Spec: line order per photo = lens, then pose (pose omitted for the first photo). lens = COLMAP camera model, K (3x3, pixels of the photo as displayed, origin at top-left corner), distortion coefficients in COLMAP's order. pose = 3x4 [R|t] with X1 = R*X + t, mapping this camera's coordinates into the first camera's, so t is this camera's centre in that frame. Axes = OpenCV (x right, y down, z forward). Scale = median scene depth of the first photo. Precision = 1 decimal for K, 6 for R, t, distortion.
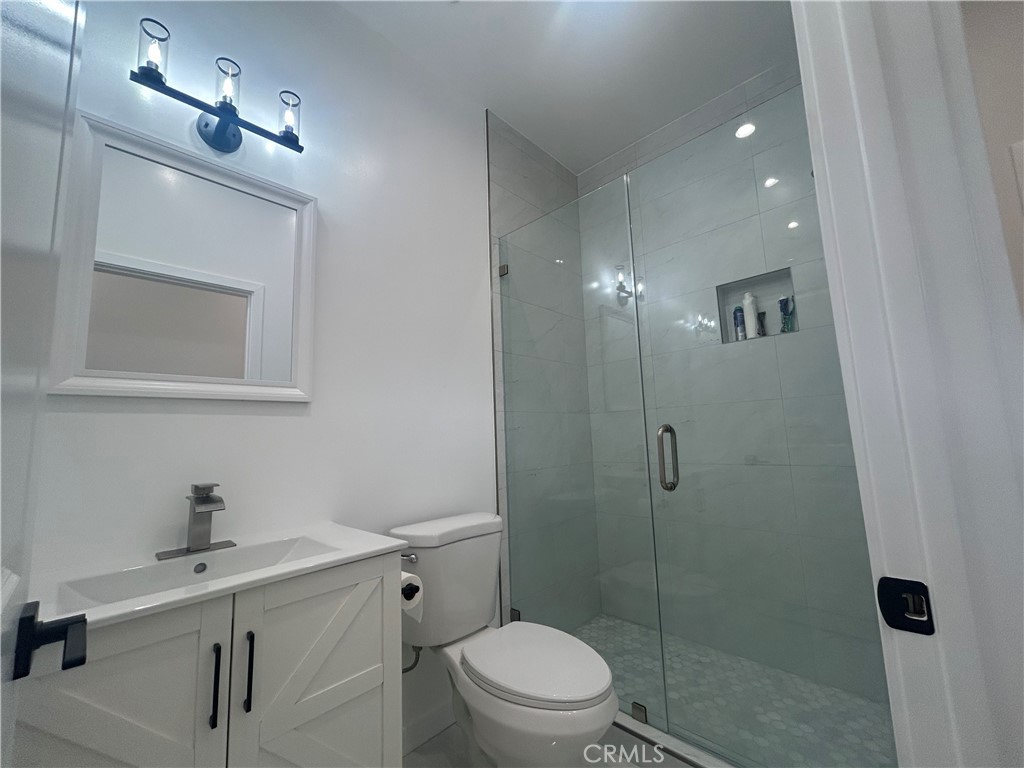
lens RADIAL K [[409.0, 0, 510.9], [0, 409.0, 382.2], [0, 0, 1]] dist [-0.001668, -0.000094]
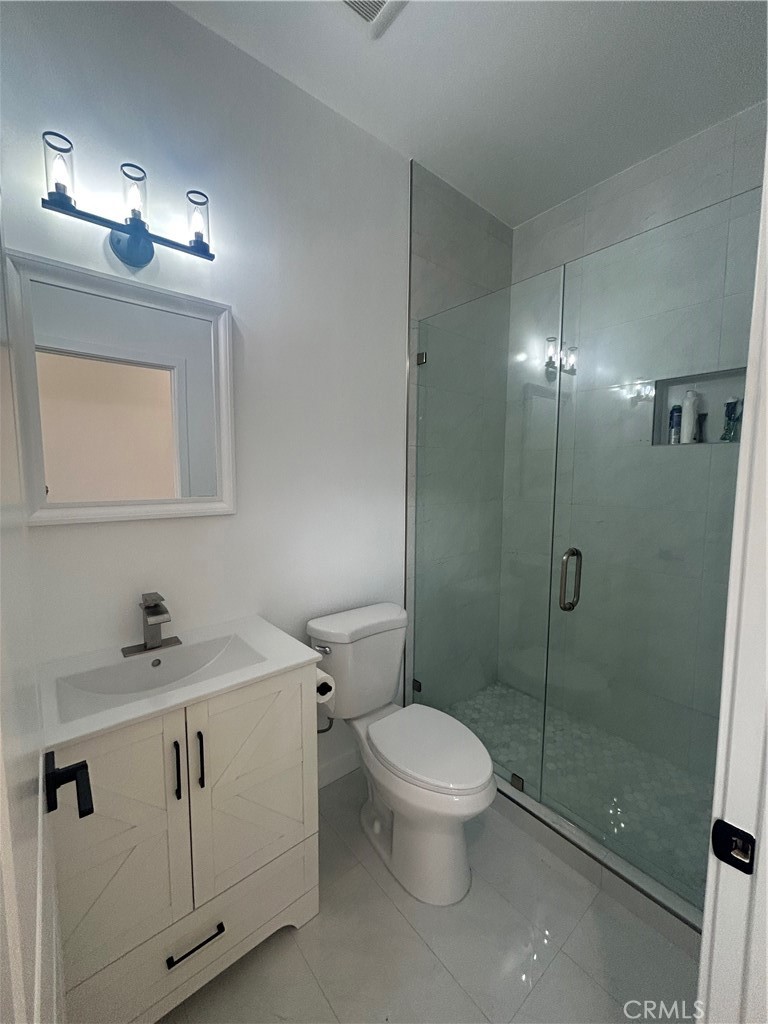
lens RADIAL K [[407.5, 0, 384.0], [0, 407.5, 512.0], [0, 0, 1]] dist [-0.002546, -0.000311]
pose [[0.993453, 0.050882, -0.102285, 0.013830], [-0.027437, 0.975399, 0.218731, -0.182007], [0.110898, -0.214493, 0.970409, -0.008932]]
